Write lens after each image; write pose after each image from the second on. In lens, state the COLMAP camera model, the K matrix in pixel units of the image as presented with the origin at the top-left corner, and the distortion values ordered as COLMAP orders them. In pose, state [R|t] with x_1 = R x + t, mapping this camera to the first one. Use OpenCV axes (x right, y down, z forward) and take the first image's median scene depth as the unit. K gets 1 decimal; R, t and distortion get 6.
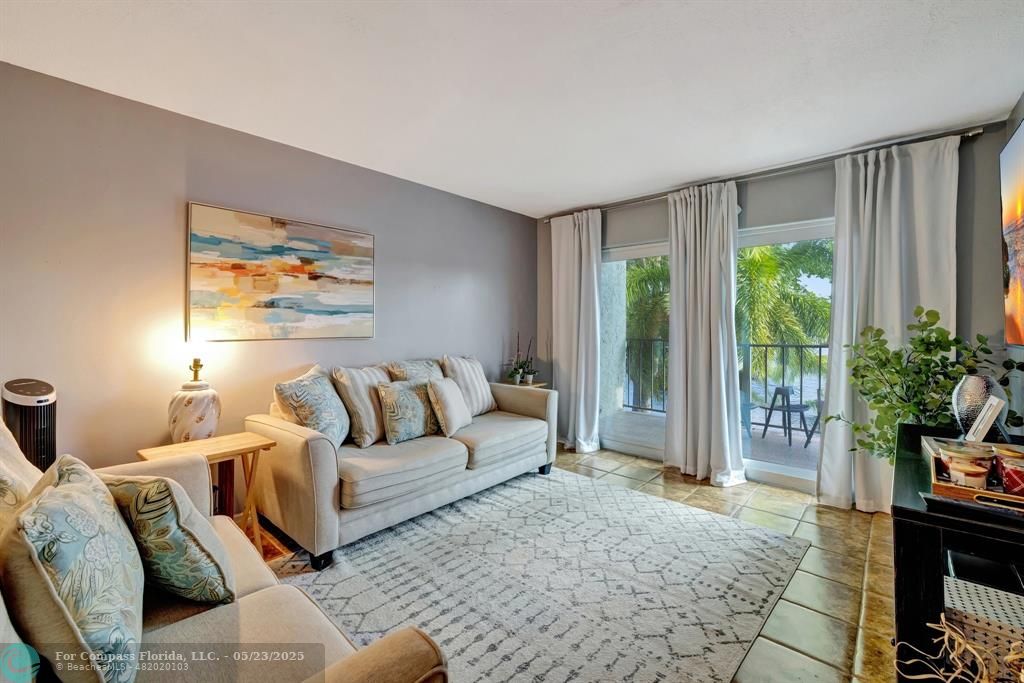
lens RADIAL K [[432.9, 0, 502.4], [0, 432.9, 324.9], [0, 0, 1]] dist [0.001487, 0.000225]
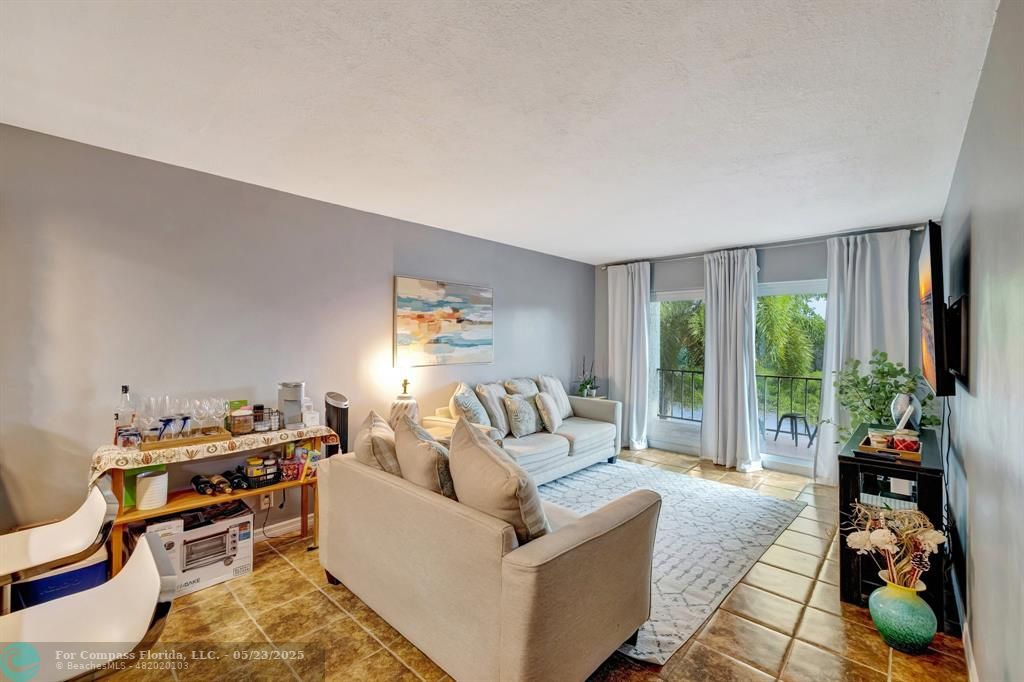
lens RADIAL K [[431.4, 0, 509.1], [0, 431.4, 336.8], [0, 0, 1]] dist [-0.000395, 0.000017]
pose [[0.999943, 0.004458, -0.009745, -0.264708], [-0.004477, 0.999988, -0.001877, -0.057507], [0.009736, 0.001920, 0.999951, -0.432435]]
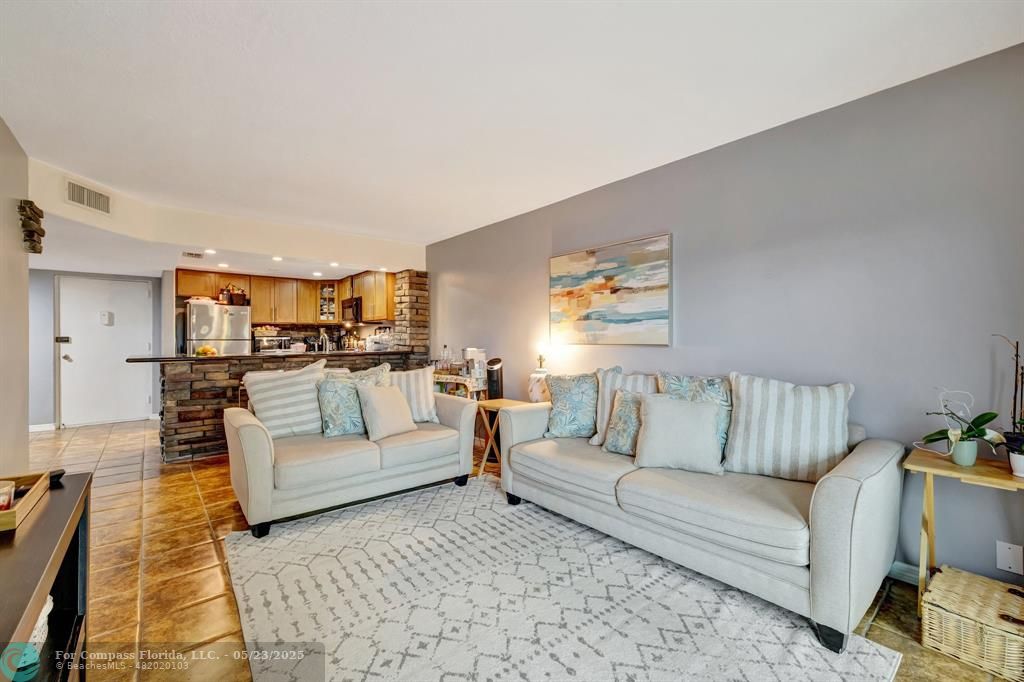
lens RADIAL K [[431.4, 0, 509.1], [0, 431.4, 336.8], [0, 0, 1]] dist [-0.000395, 0.000017]
pose [[-0.135596, -0.004807, -0.990753, 0.751801], [0.005614, 0.999968, -0.005620, 0.016434], [0.990748, -0.006325, -0.135565, 0.901929]]
